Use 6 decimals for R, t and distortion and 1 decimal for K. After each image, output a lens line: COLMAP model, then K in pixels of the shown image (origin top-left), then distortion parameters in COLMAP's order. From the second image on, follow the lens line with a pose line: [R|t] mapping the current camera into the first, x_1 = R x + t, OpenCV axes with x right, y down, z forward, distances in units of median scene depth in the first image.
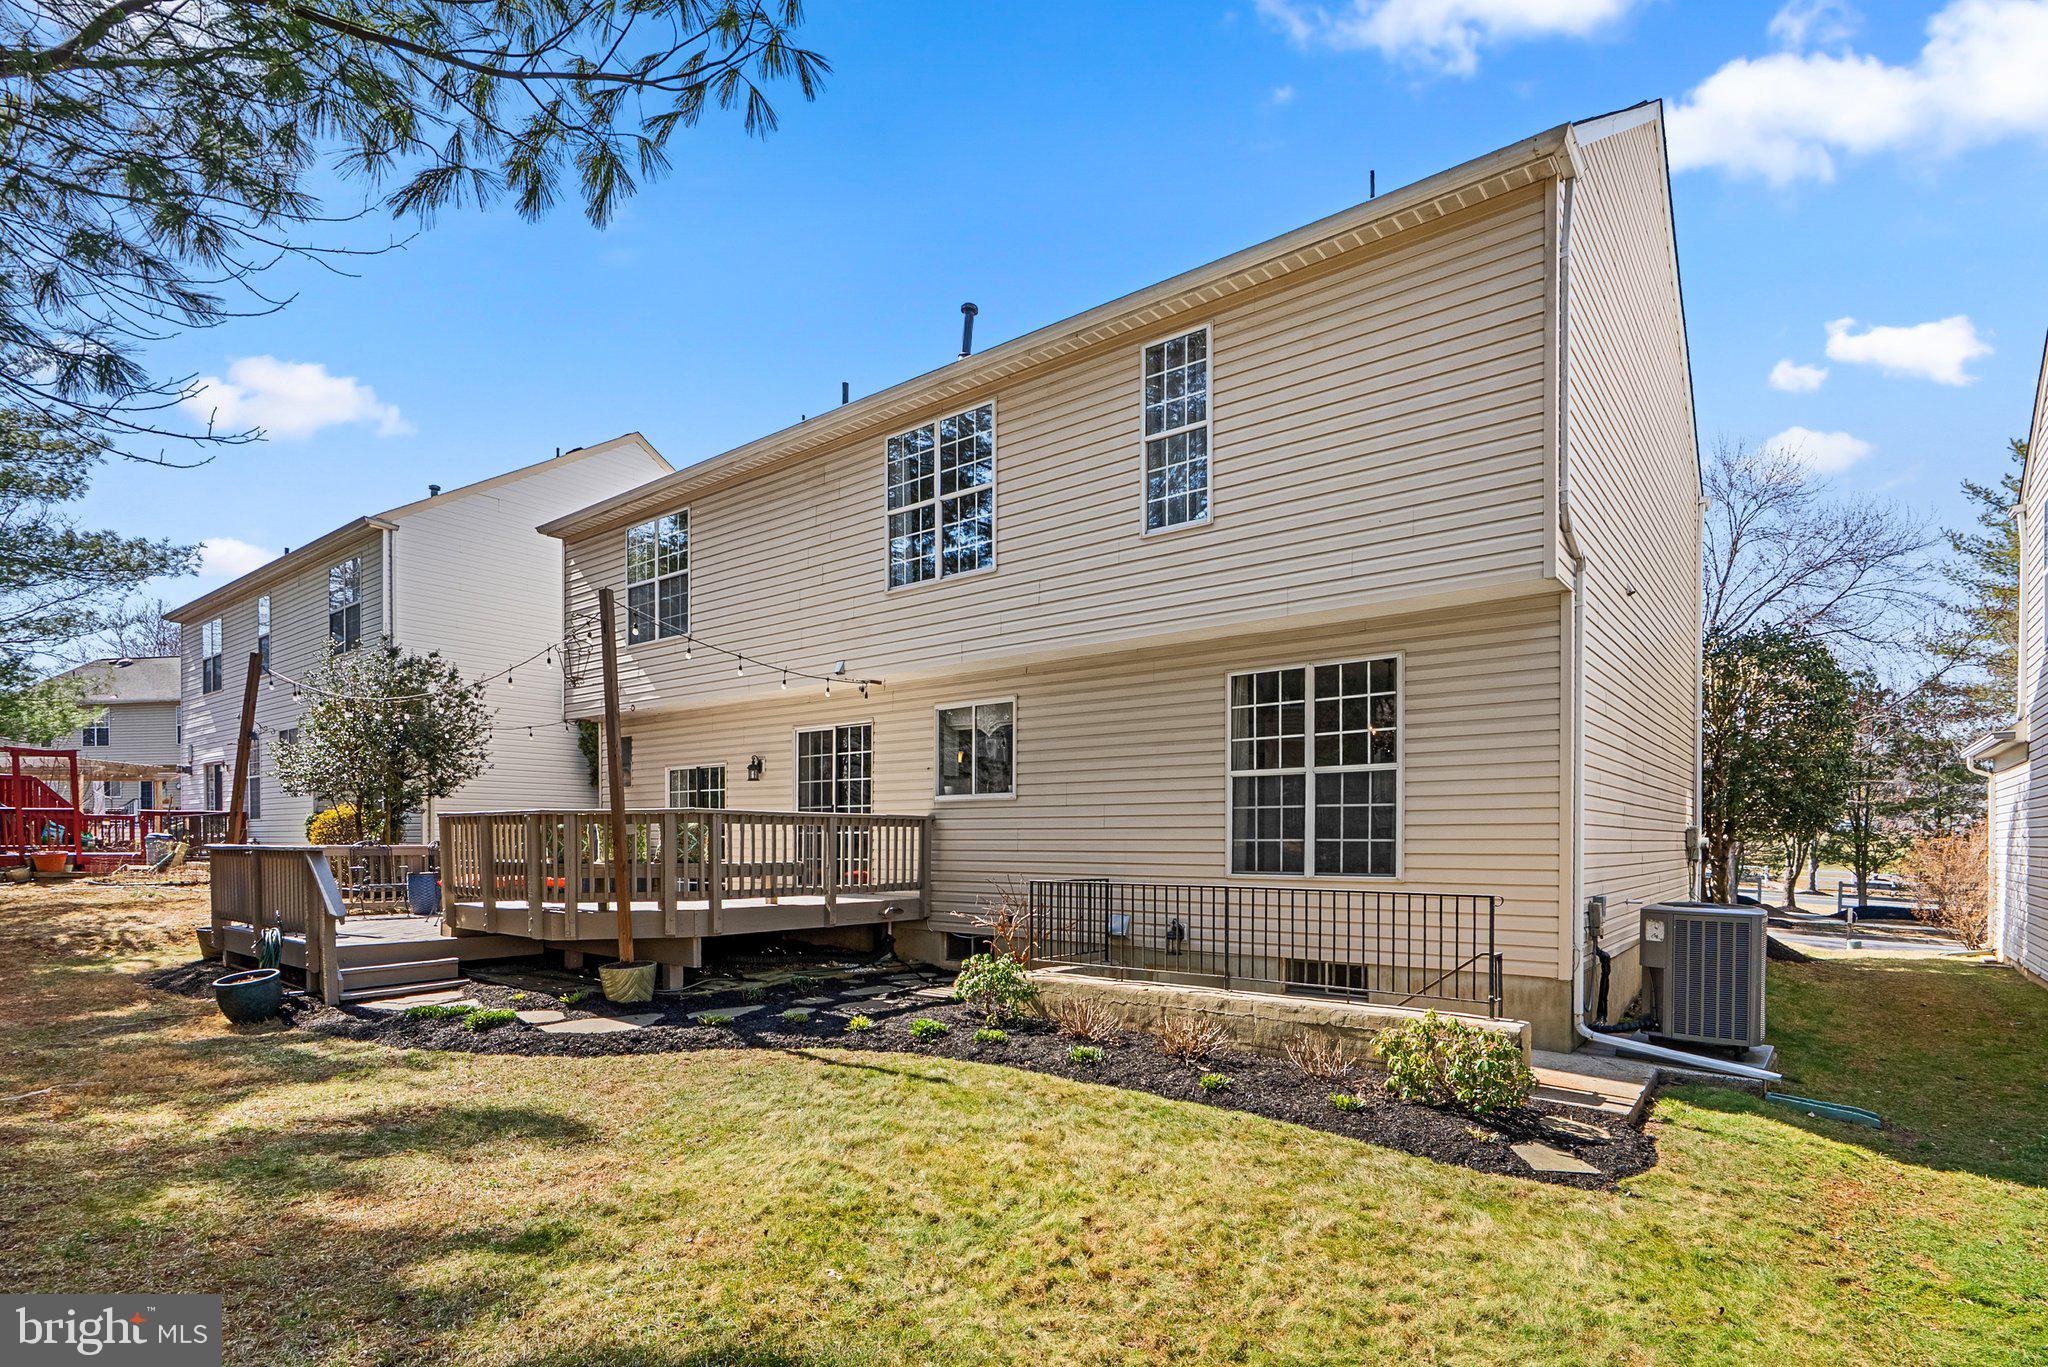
lens RADIAL K [[1036.8, 0, 1022.7], [0, 1036.8, 850.2], [0, 0, 1]] dist [-0.004721, -0.000427]
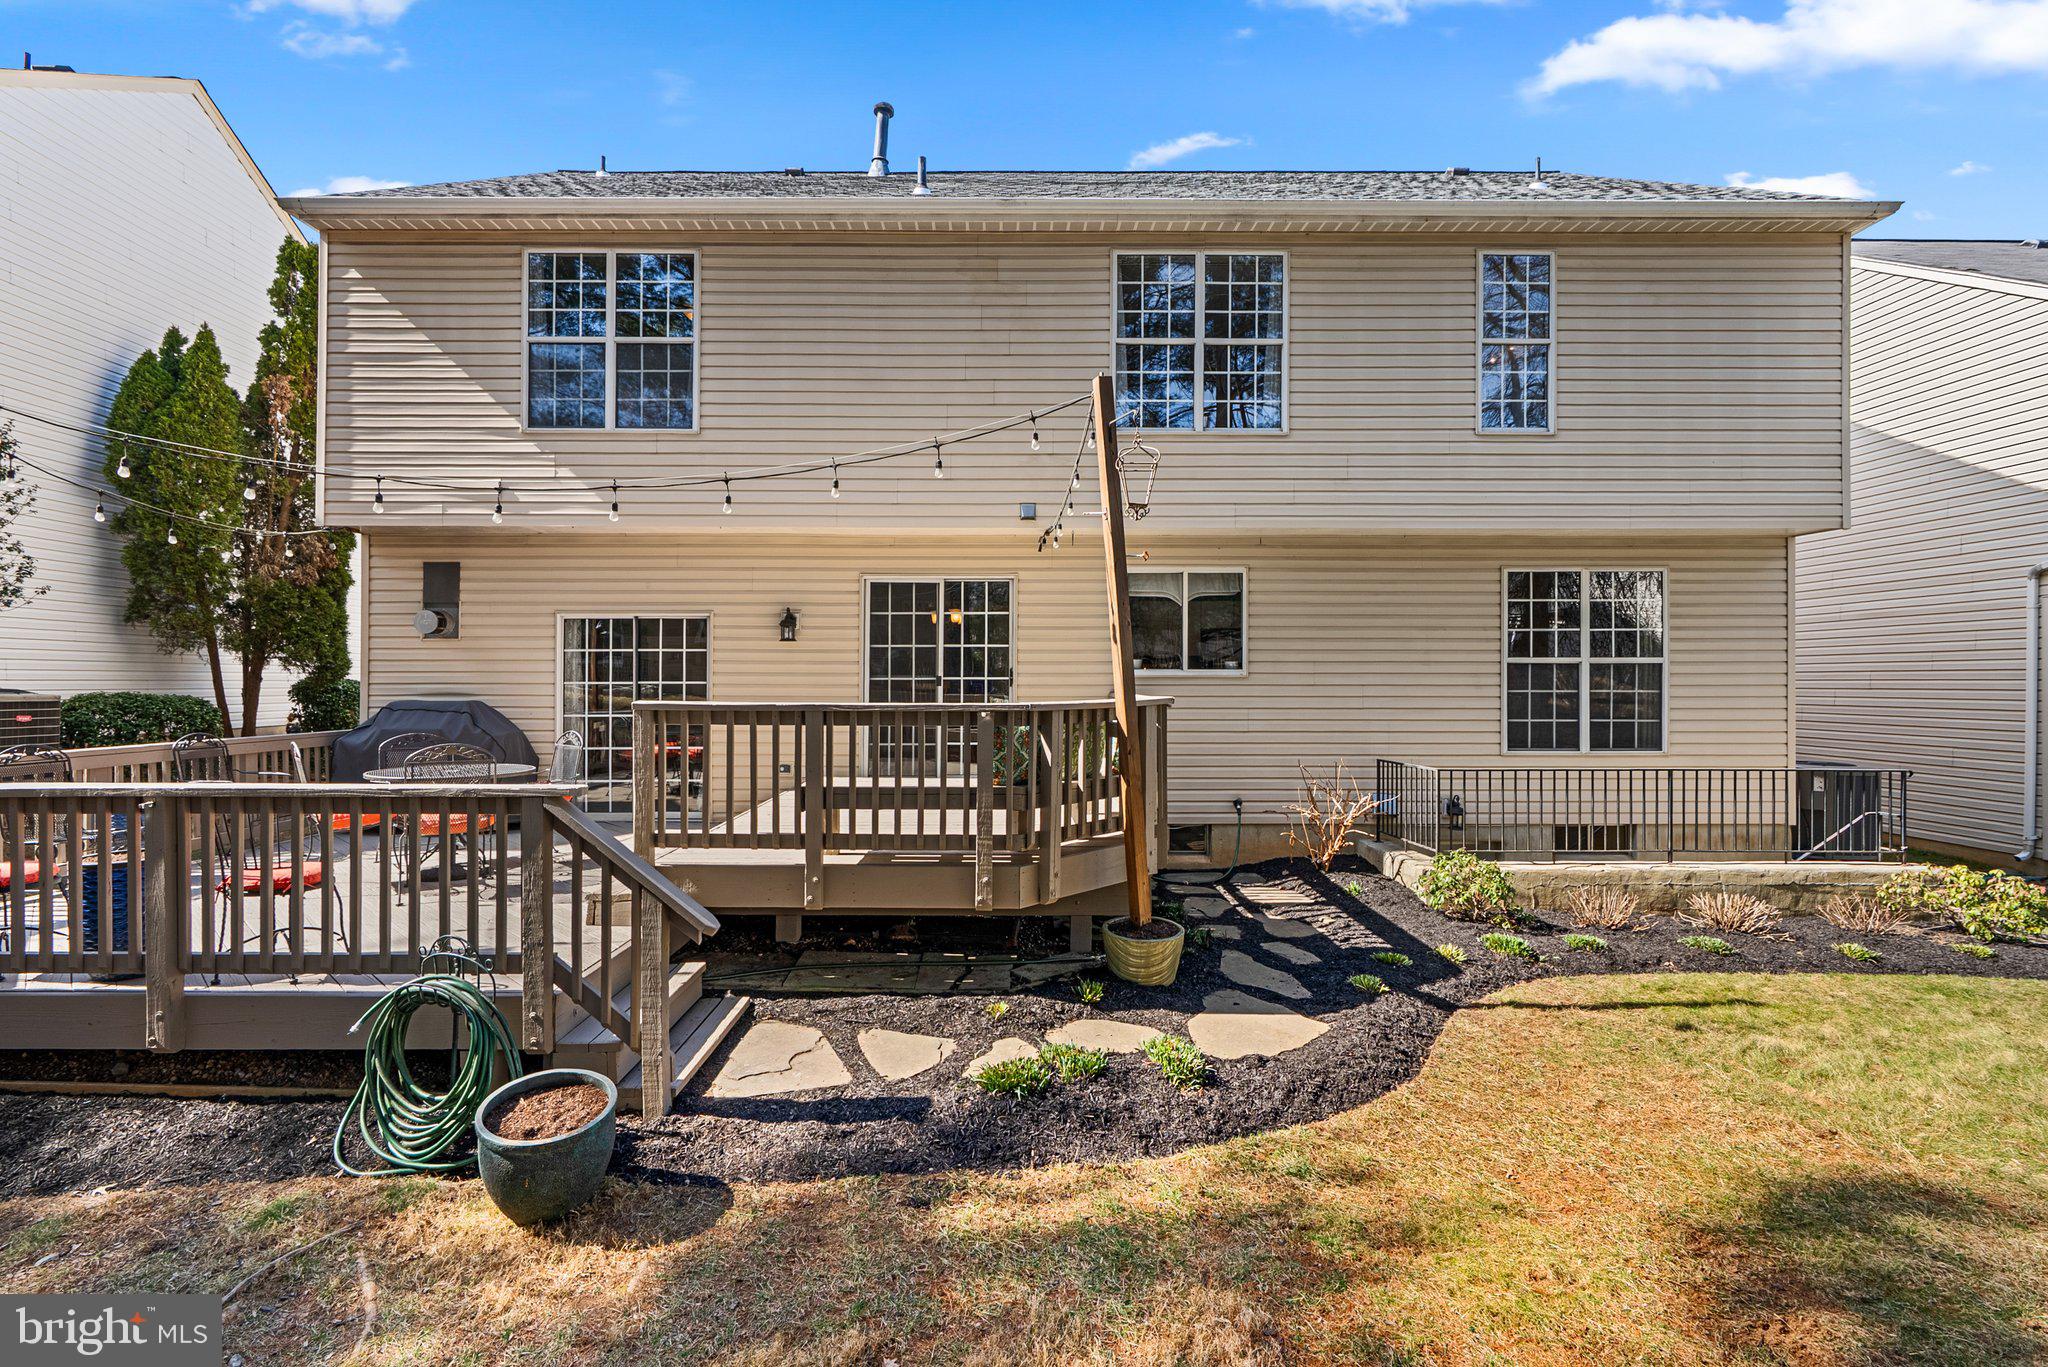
lens RADIAL K [[938.5, 0, 1030.2], [0, 938.5, 674.4], [0, 0, 1]] dist [-0.000596, -0.000137]
pose [[0.777763, 0.001462, 0.628555, -0.823722], [0.006795, 0.999919, -0.010733, -0.051861], [-0.628520, 0.012619, 0.777691, 0.548524]]
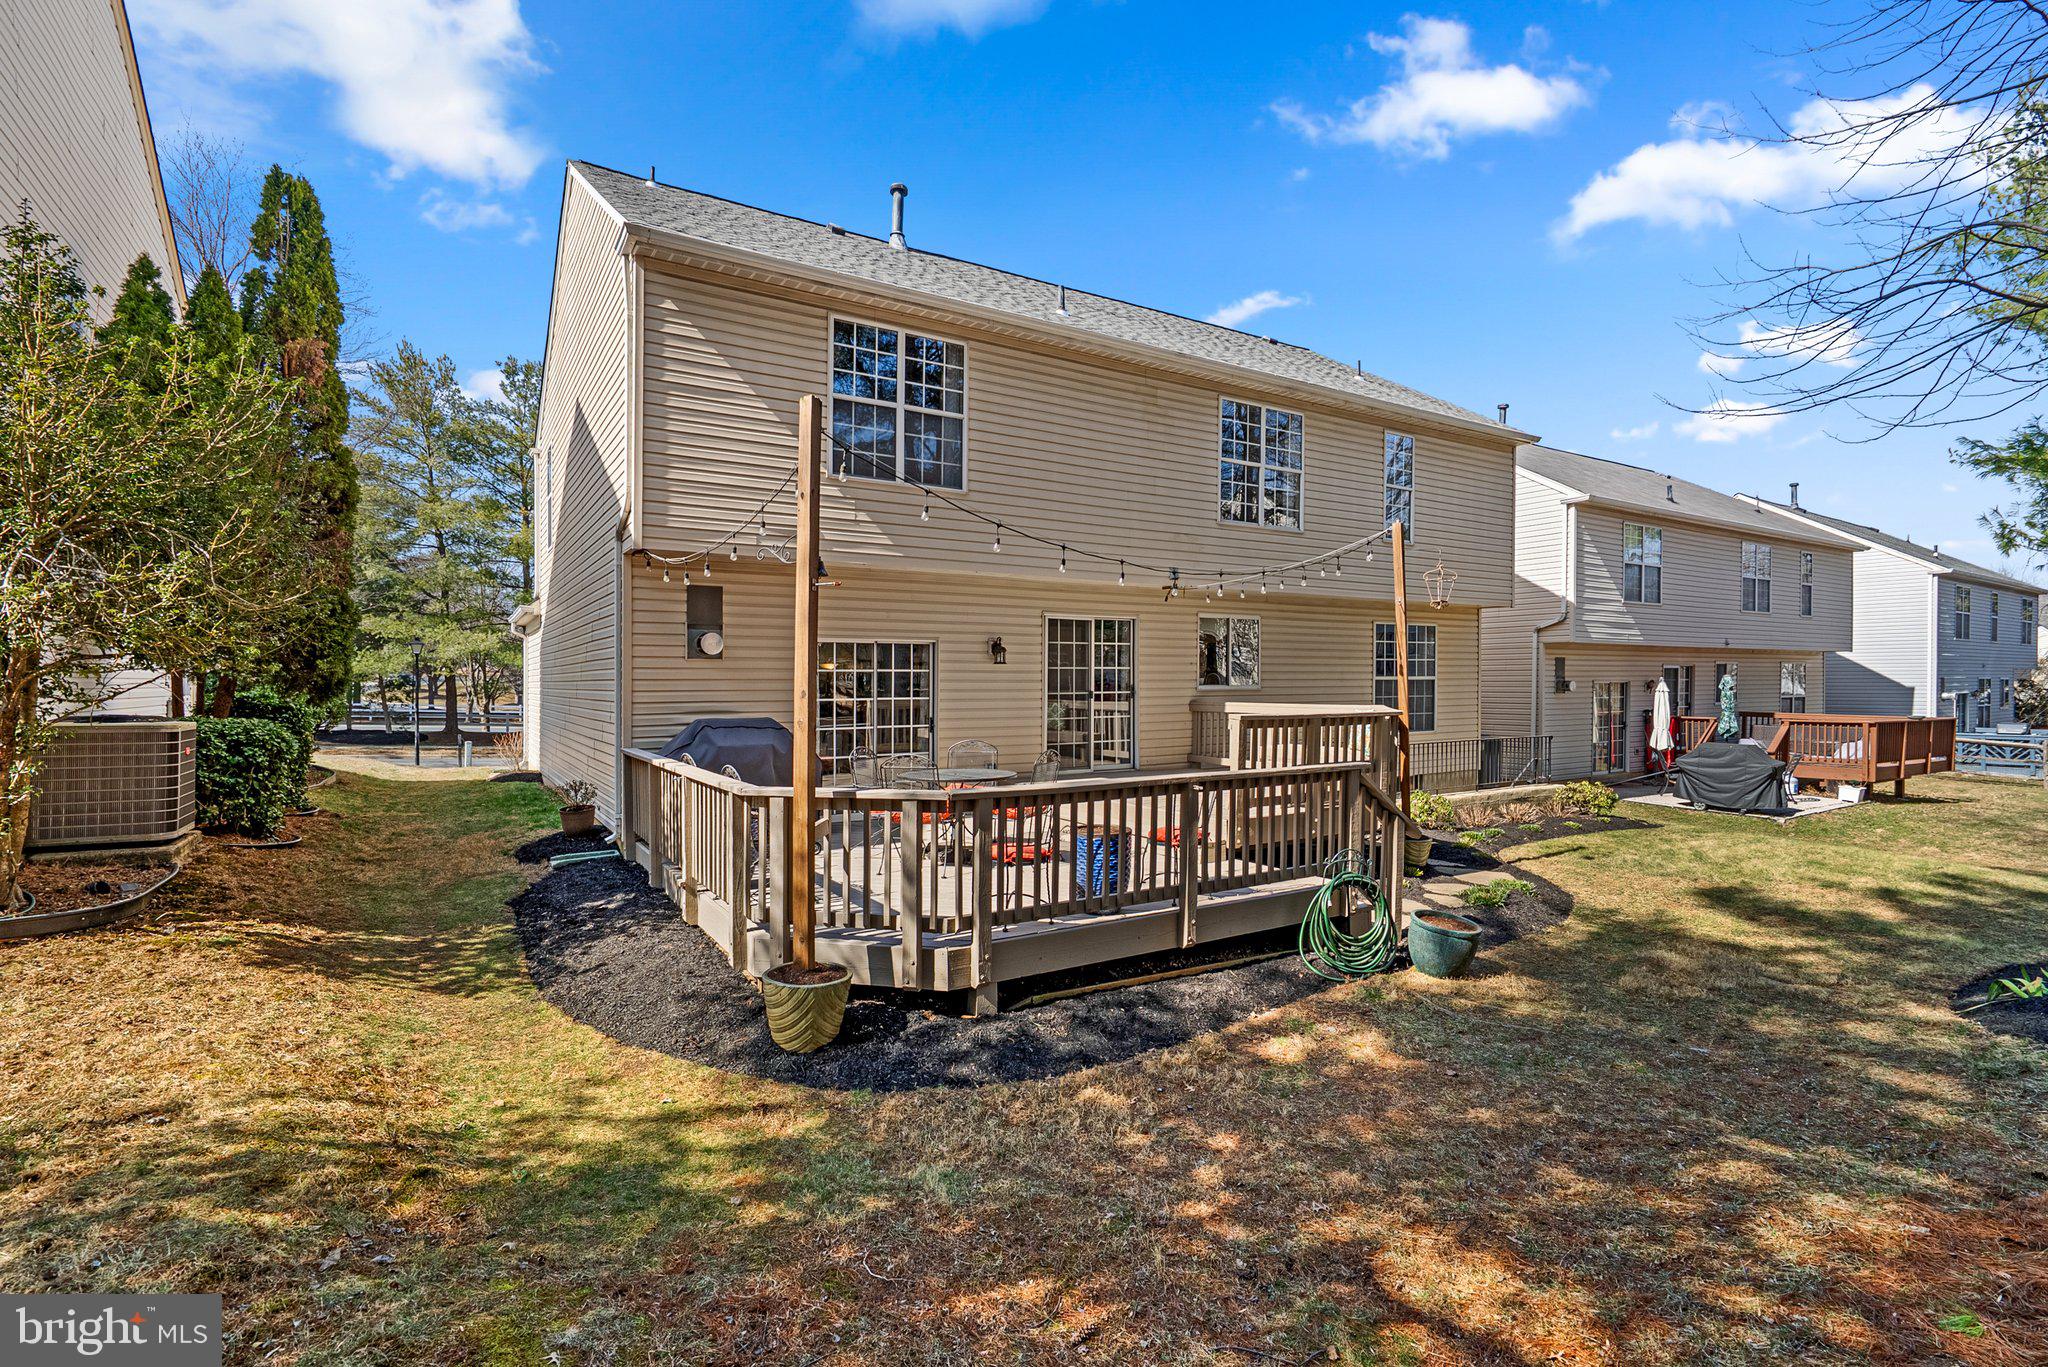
lens RADIAL K [[943.0, 0, 1024.0], [0, 943.0, 683.5], [0, 0, 1]] dist [0.000597, 0.000015]
pose [[0.338760, -0.005682, 0.940856, -1.562700], [0.012836, 0.999917, 0.001417, -0.075177], [-0.940785, 0.011597, 0.338805, 1.039582]]
